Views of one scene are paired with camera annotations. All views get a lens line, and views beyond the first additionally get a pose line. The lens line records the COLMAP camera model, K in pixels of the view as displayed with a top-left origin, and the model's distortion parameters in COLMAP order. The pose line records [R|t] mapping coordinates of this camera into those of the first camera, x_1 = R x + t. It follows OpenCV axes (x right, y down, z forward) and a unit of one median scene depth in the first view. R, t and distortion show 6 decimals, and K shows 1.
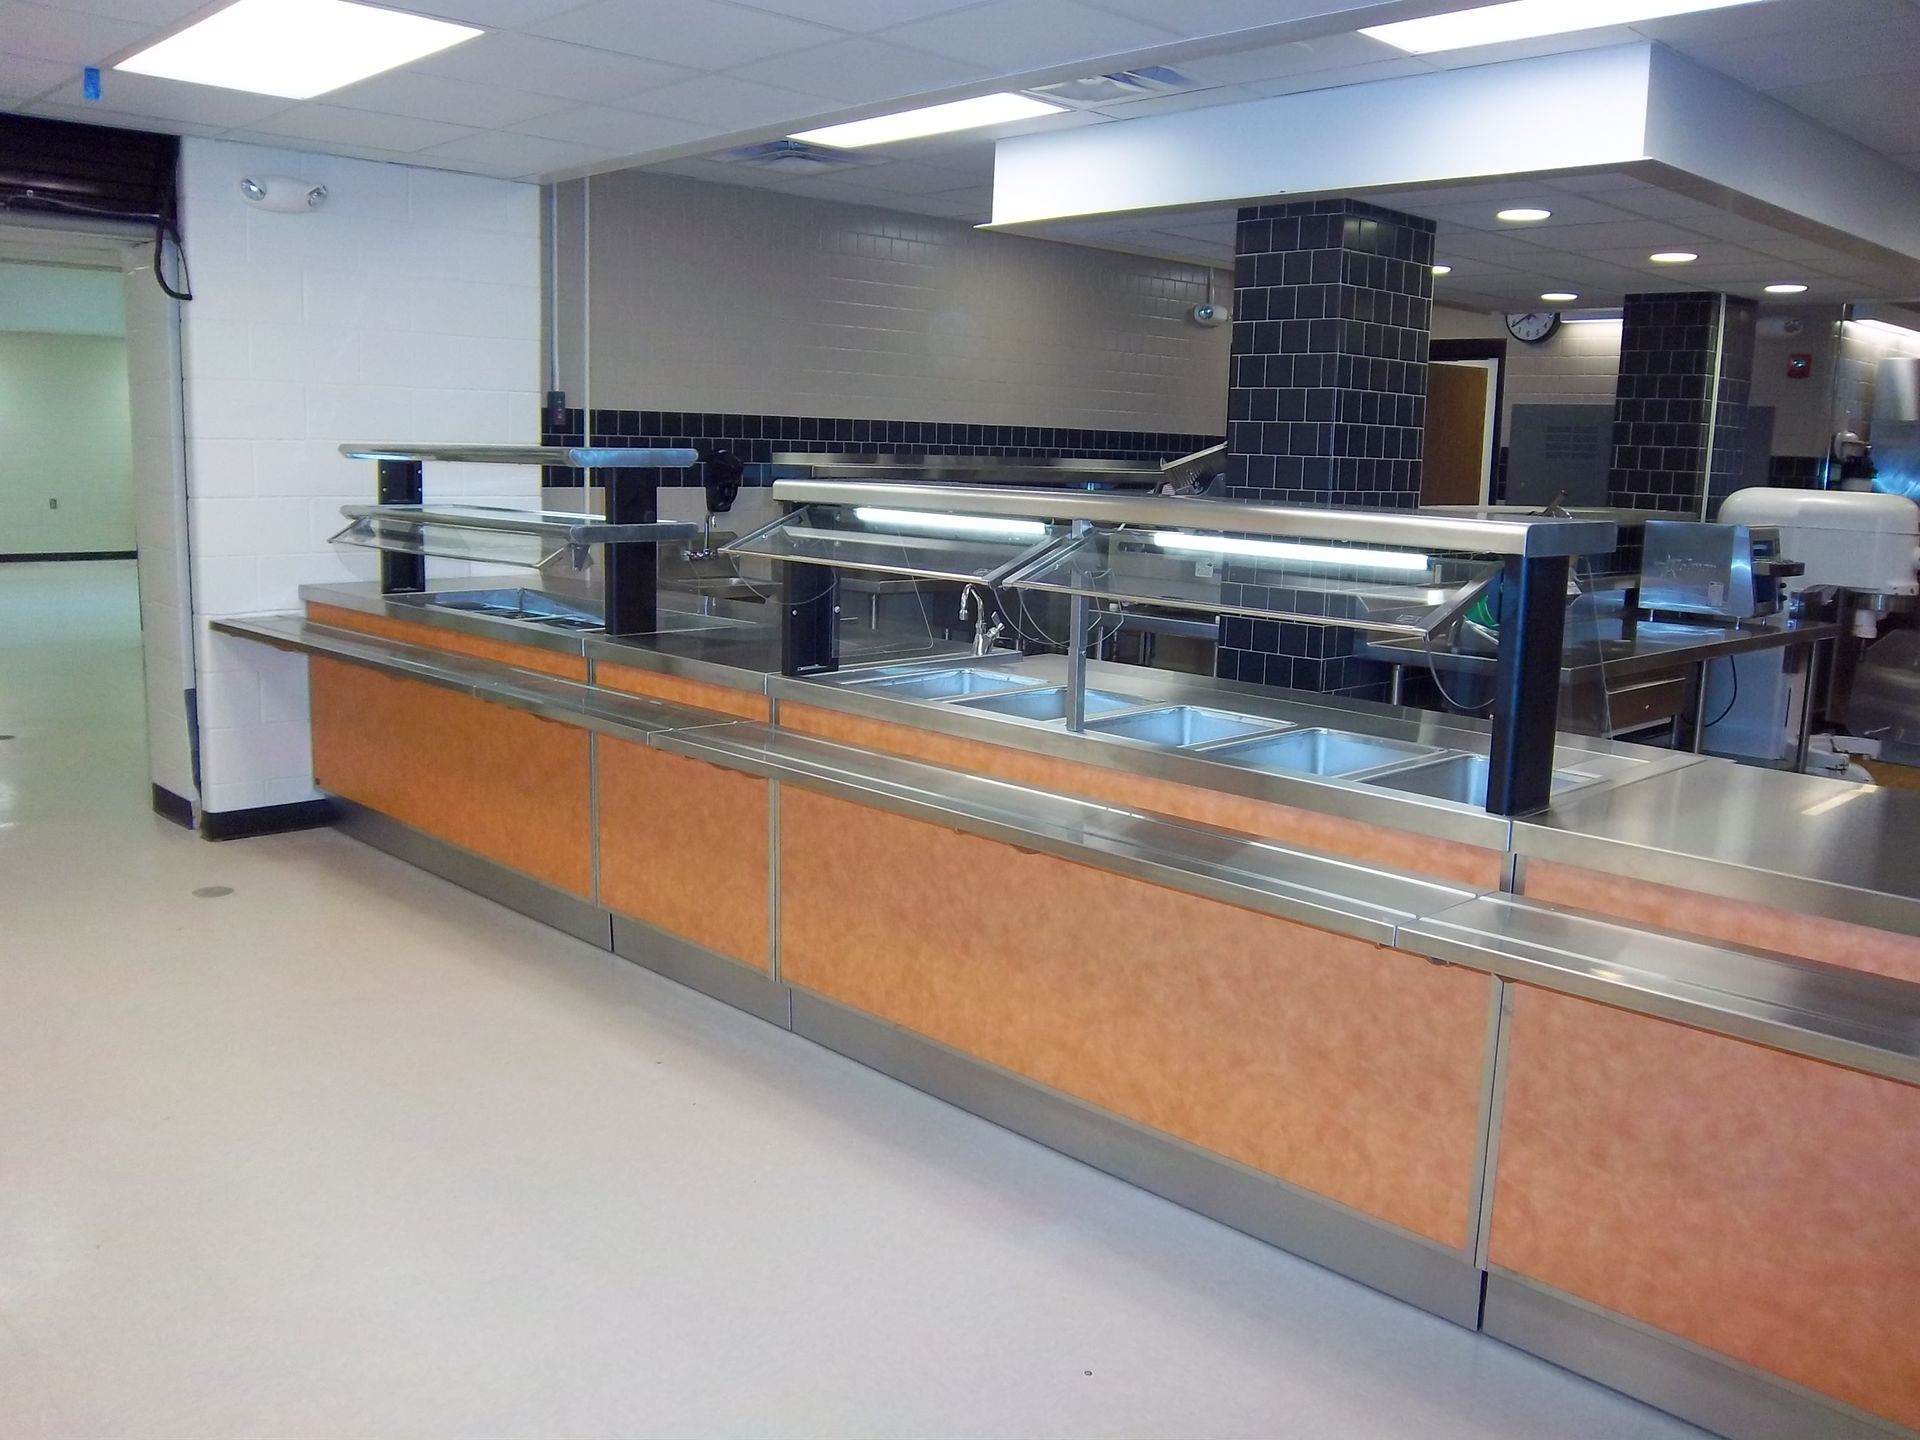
lens RADIAL K [[1599.0, 0, 959.6], [0, 1599.0, 709.5], [0, 0, 1]] dist [-0.092779, 0.023006]
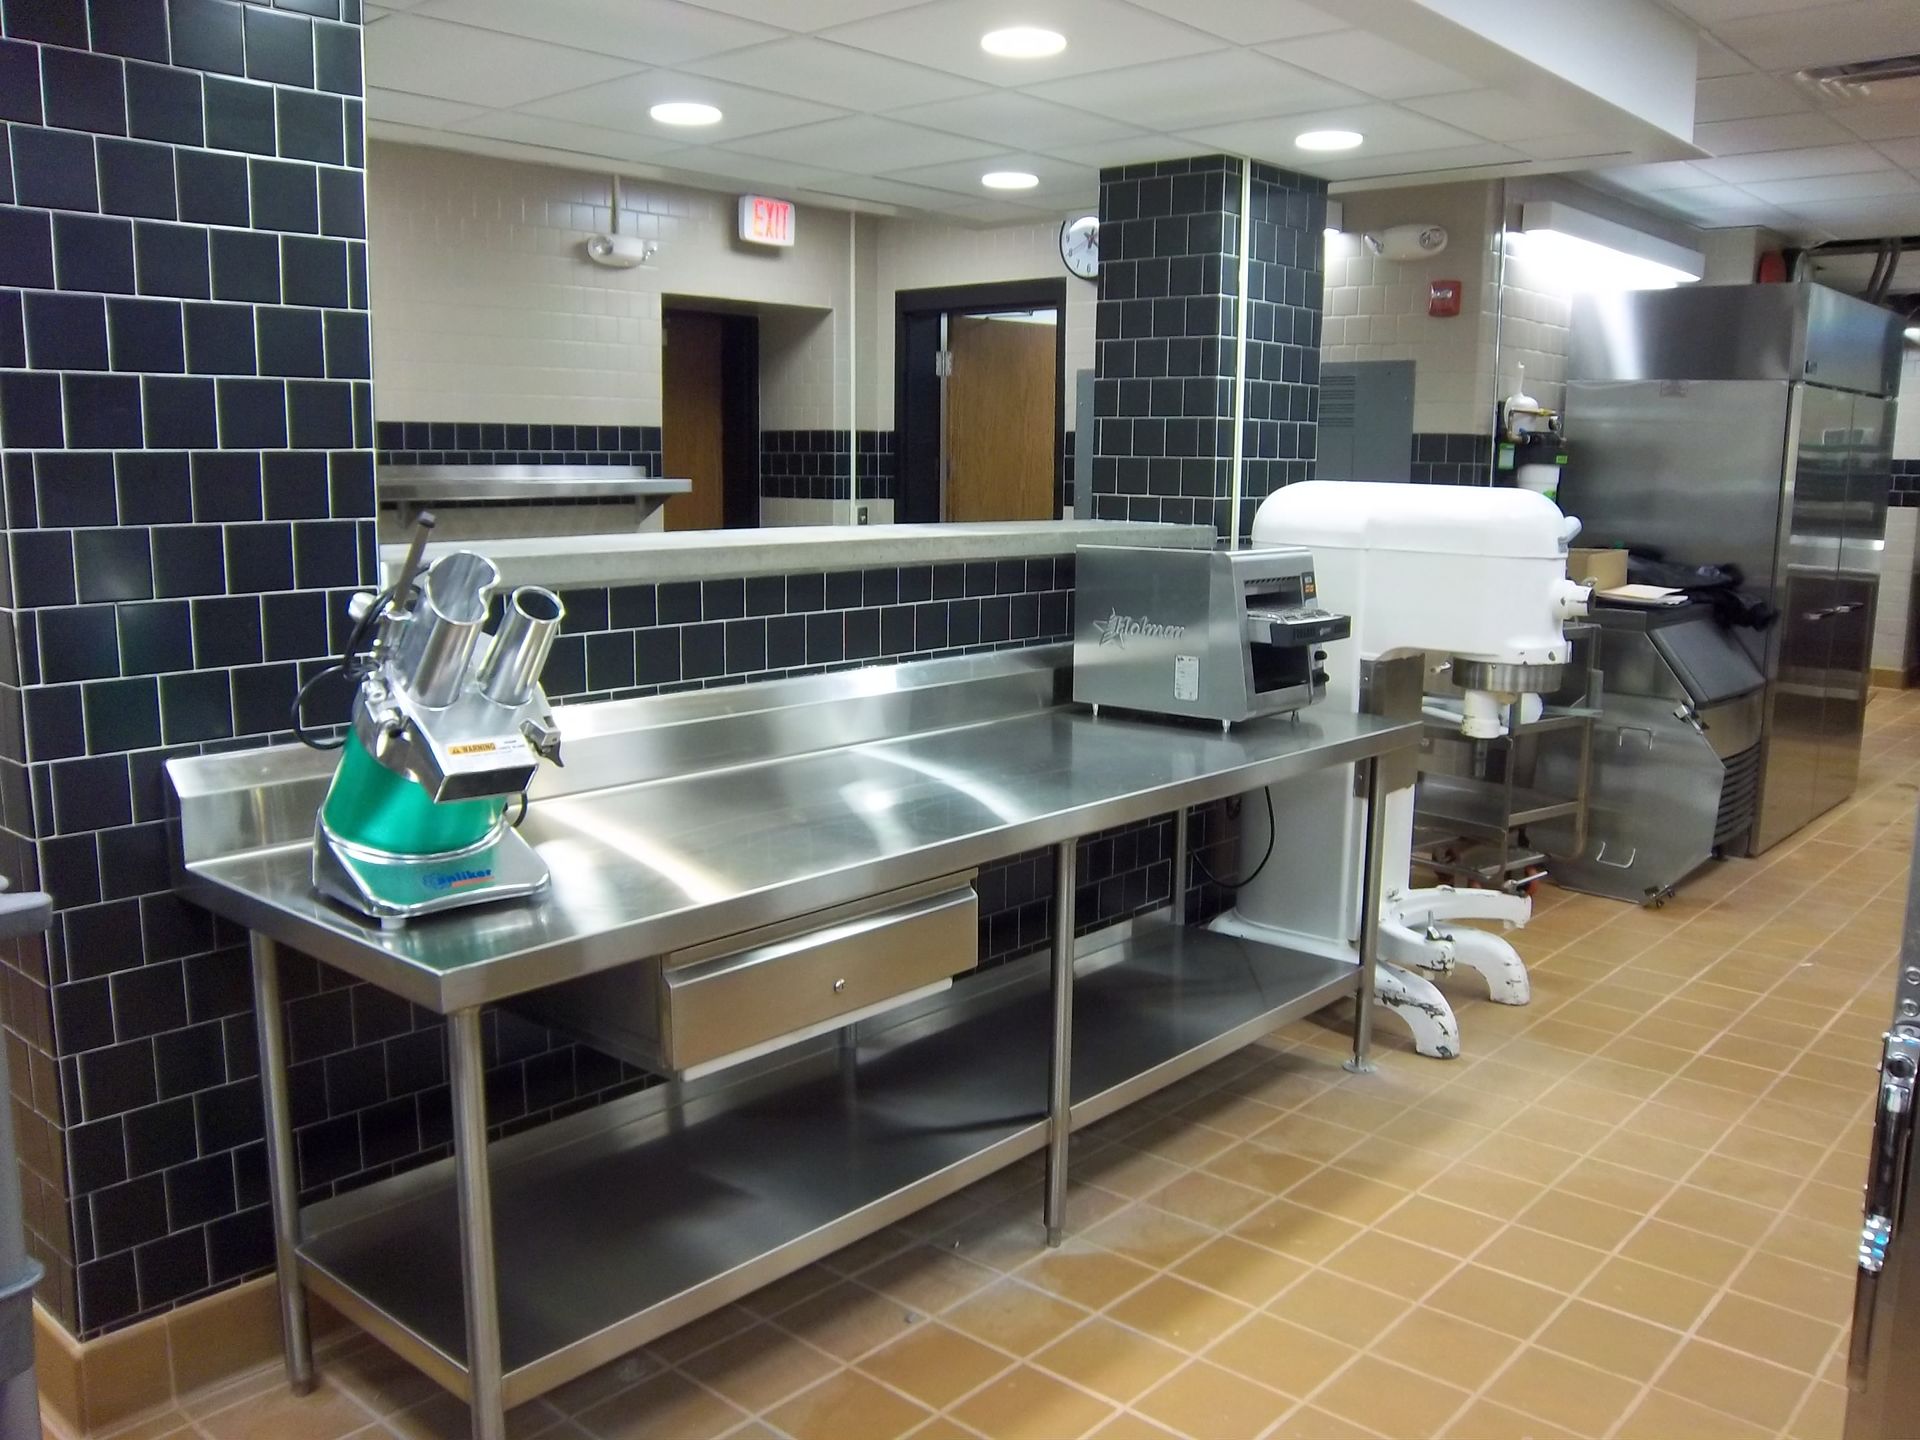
lens RADIAL K [[1599.0, 0, 955.4], [0, 1599.0, 727.4], [0, 0, 1]] dist [-0.092779, 0.023006]
pose [[0.997048, -0.028722, 0.071202, 0.275443], [0.028301, 0.999575, 0.006919, -0.047484], [-0.071370, -0.004883, 0.997438, 0.338286]]
